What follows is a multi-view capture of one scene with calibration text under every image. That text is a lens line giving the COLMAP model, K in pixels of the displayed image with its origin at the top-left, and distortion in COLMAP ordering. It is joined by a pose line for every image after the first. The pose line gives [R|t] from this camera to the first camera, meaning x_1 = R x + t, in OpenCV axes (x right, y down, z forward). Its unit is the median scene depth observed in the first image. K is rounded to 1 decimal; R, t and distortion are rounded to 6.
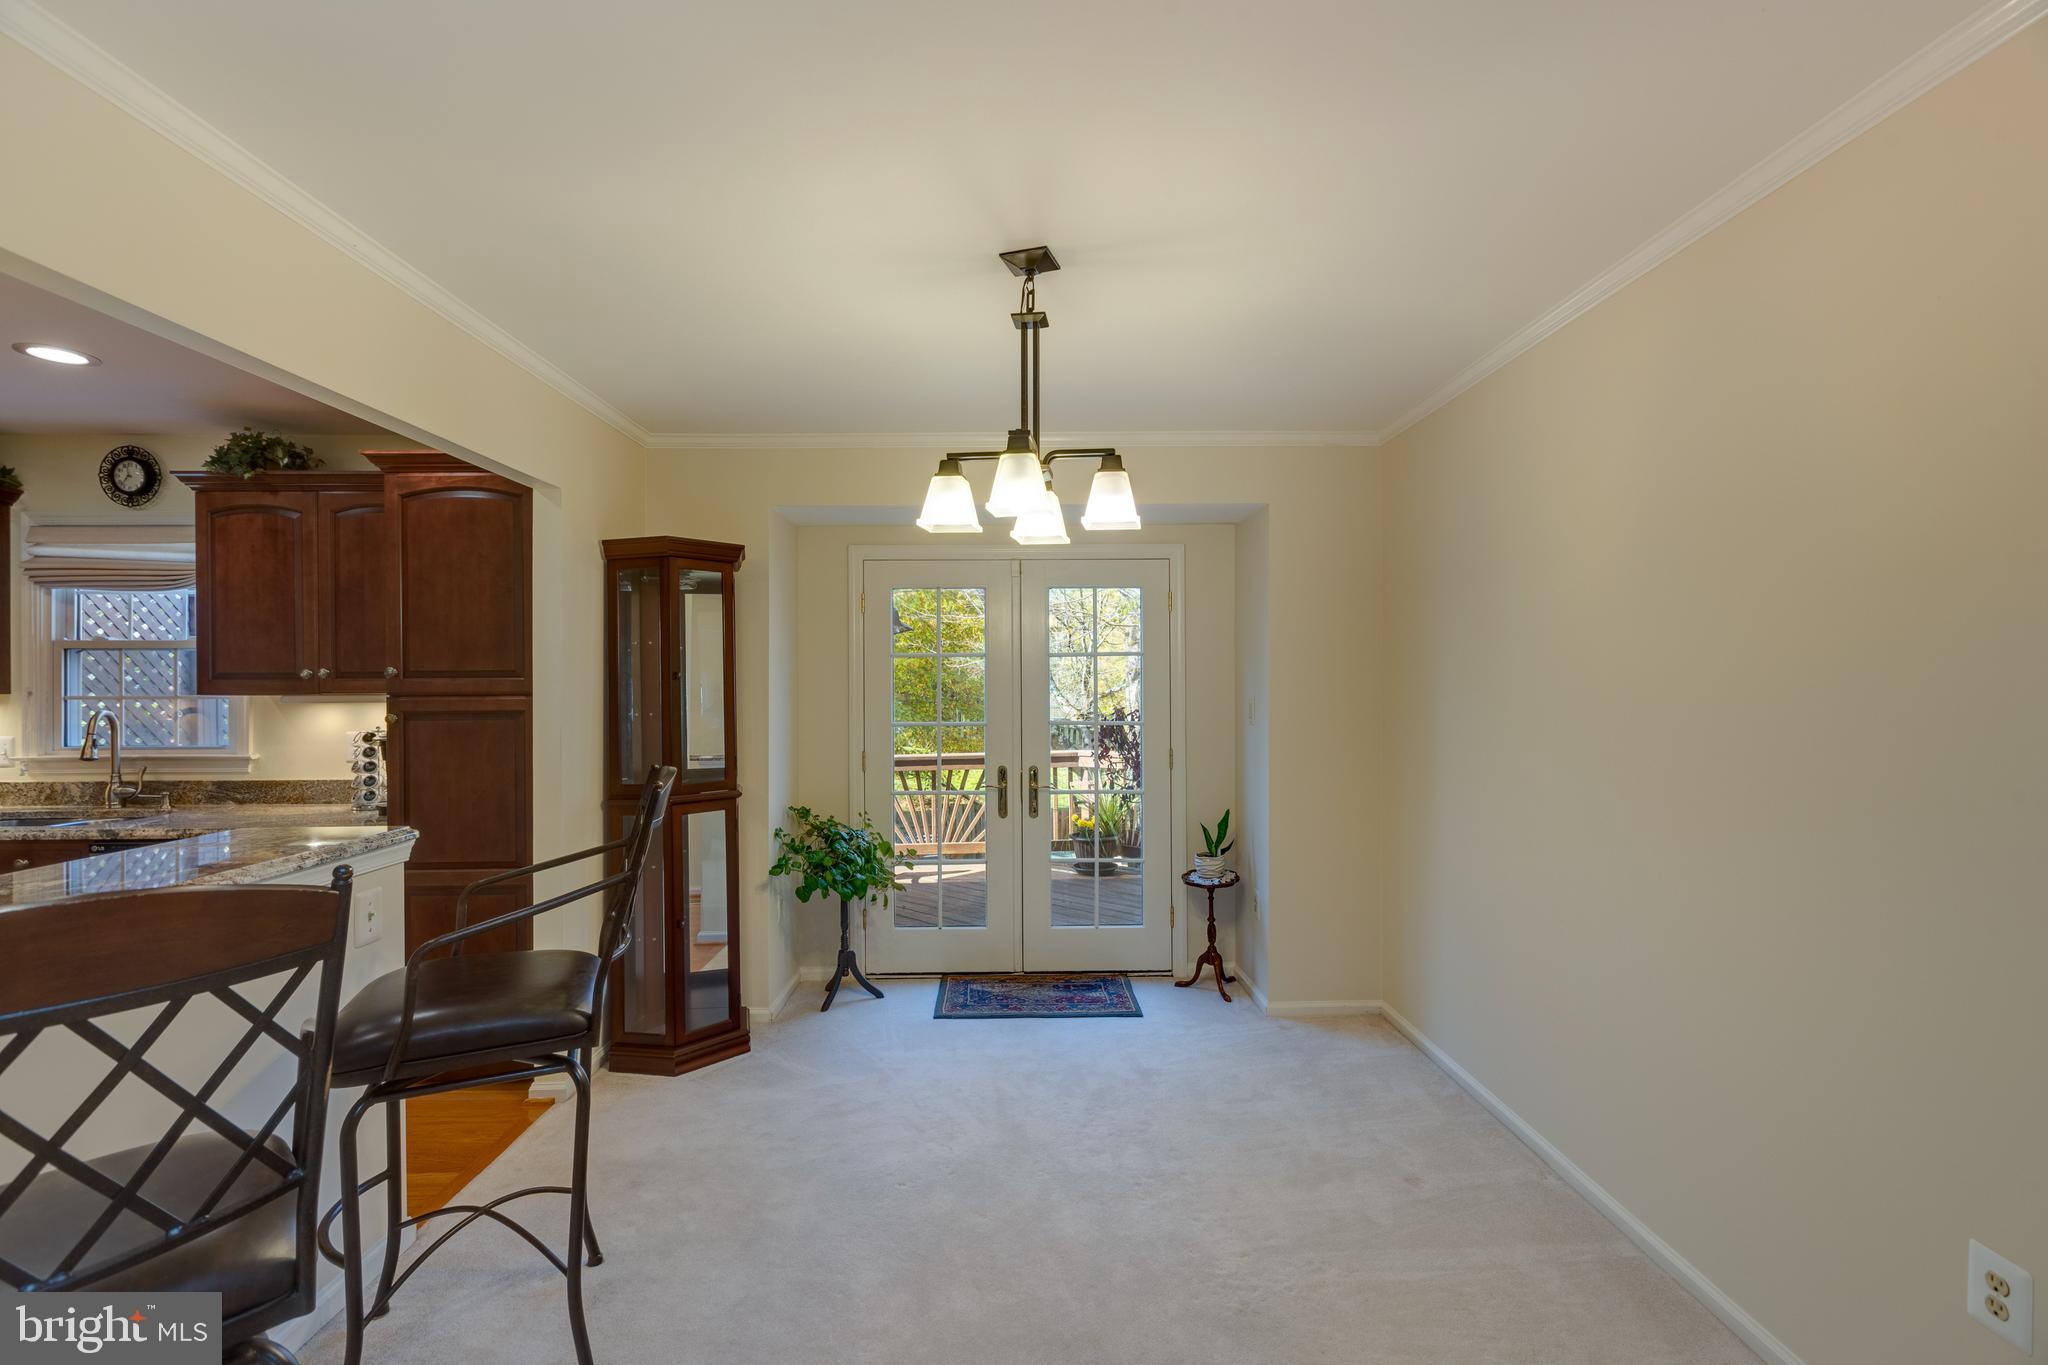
lens RADIAL K [[908.8, 0, 1029.5], [0, 908.8, 679.6], [0, 0, 1]] dist [0.001760, -0.000300]
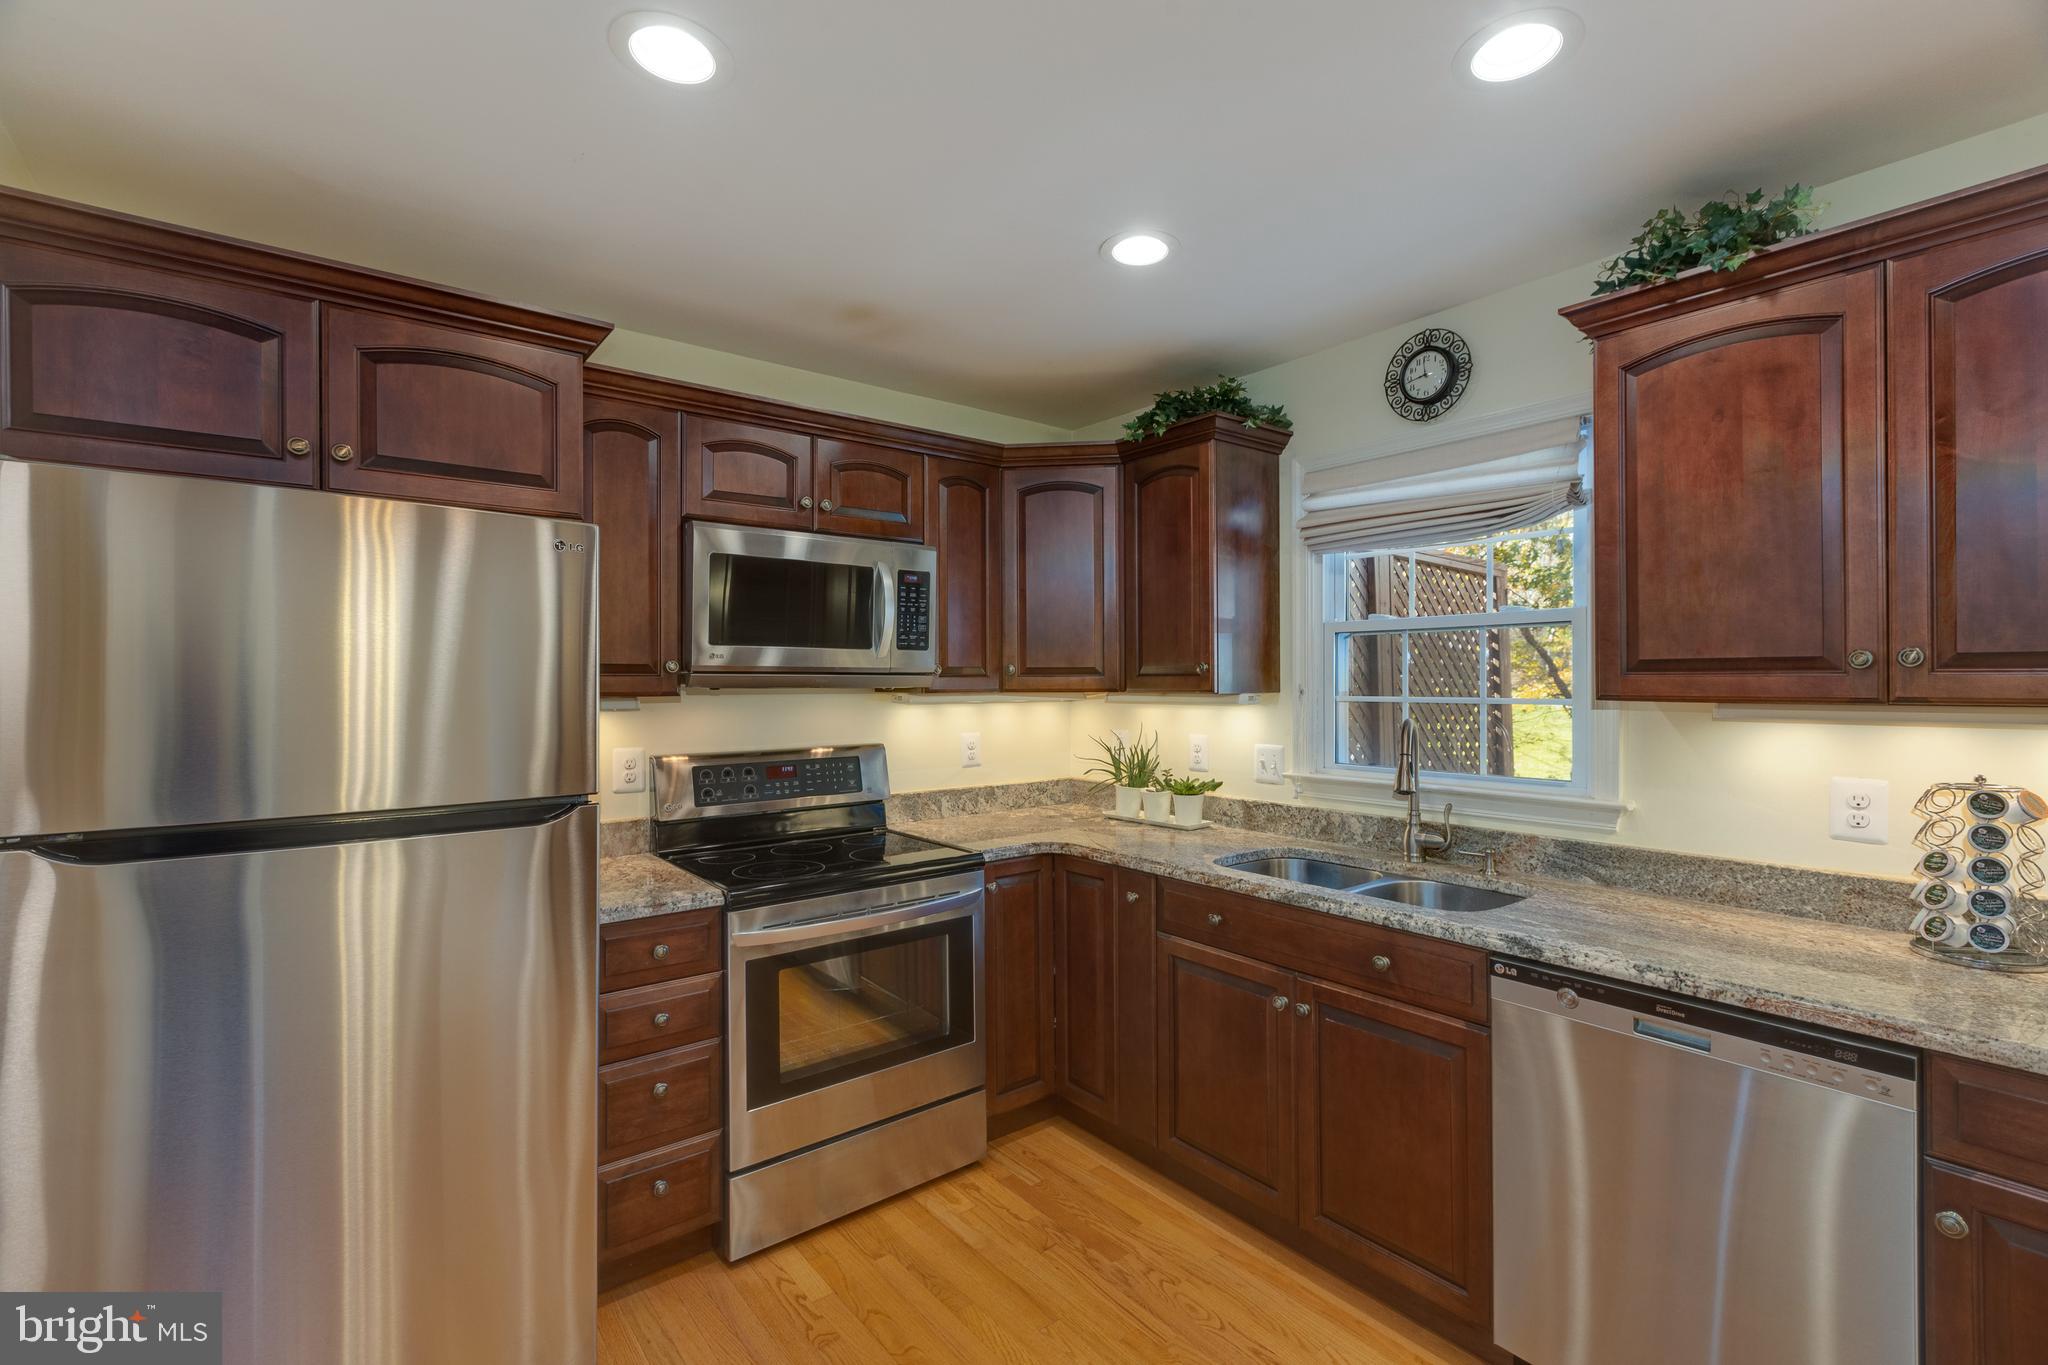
lens RADIAL K [[908.8, 0, 1027.8], [0, 908.8, 677.9], [0, 0, 1]] dist [0.001760, -0.000300]
pose [[0.606306, 0.000711, -0.795231, -0.626262], [0.000246, 0.999999, 0.001081, 0.002459], [0.795231, -0.000851, 0.606305, 0.348796]]
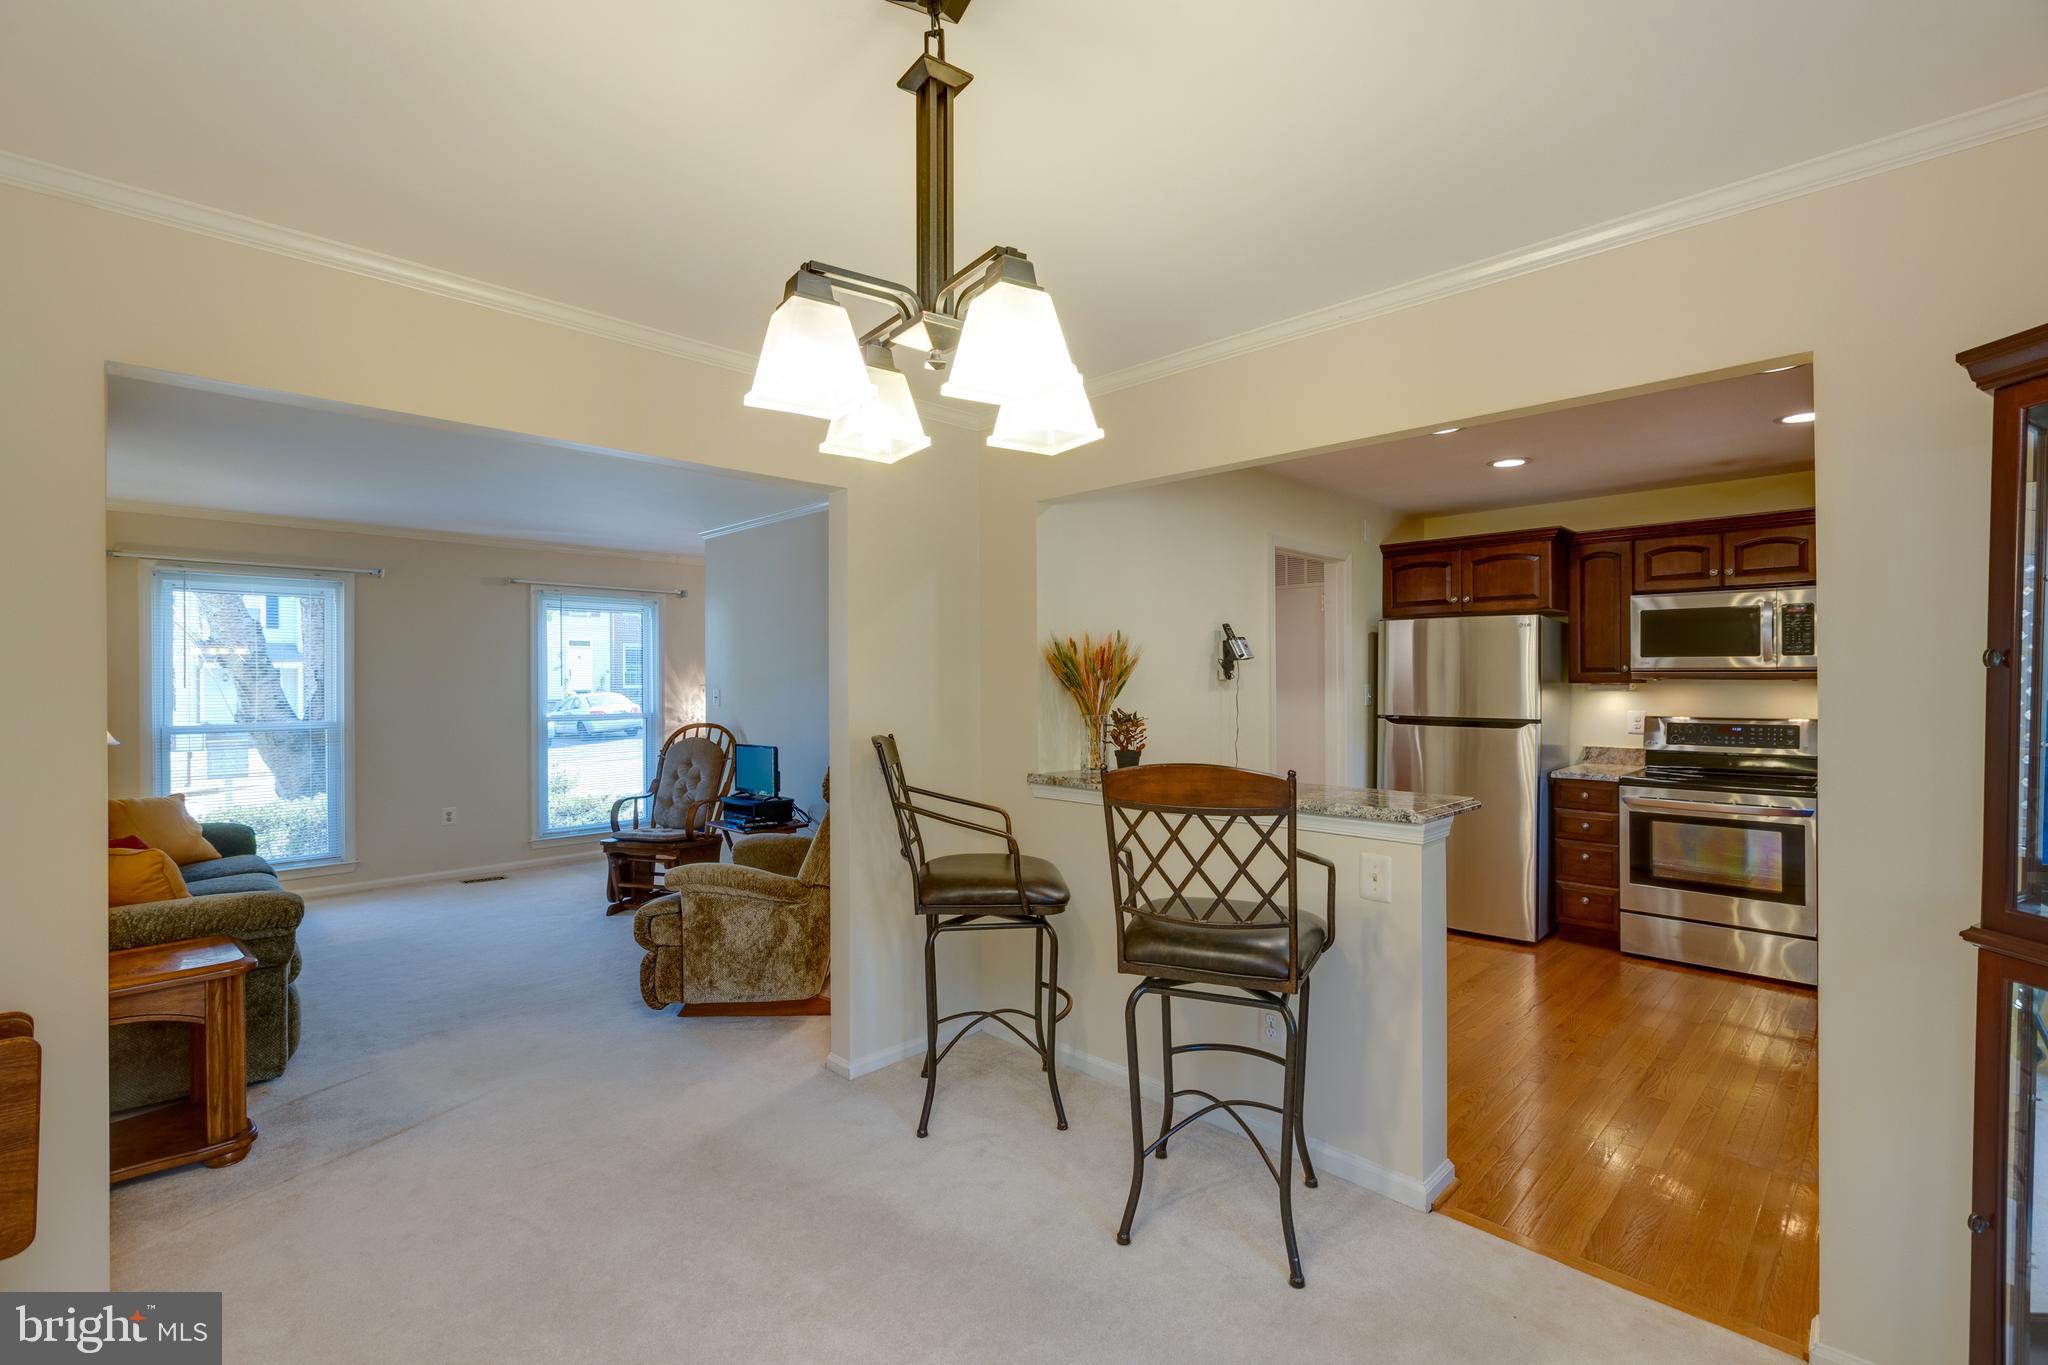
lens RADIAL K [[908.8, 0, 1021.2], [0, 908.8, 680.1], [0, 0, 1]] dist [0.001760, -0.000300]
pose [[-0.726878, 0.008328, -0.686717, 0.233542], [0.006951, 0.999964, 0.004769, -0.001127], [0.686732, -0.001307, -0.726910, 0.893149]]
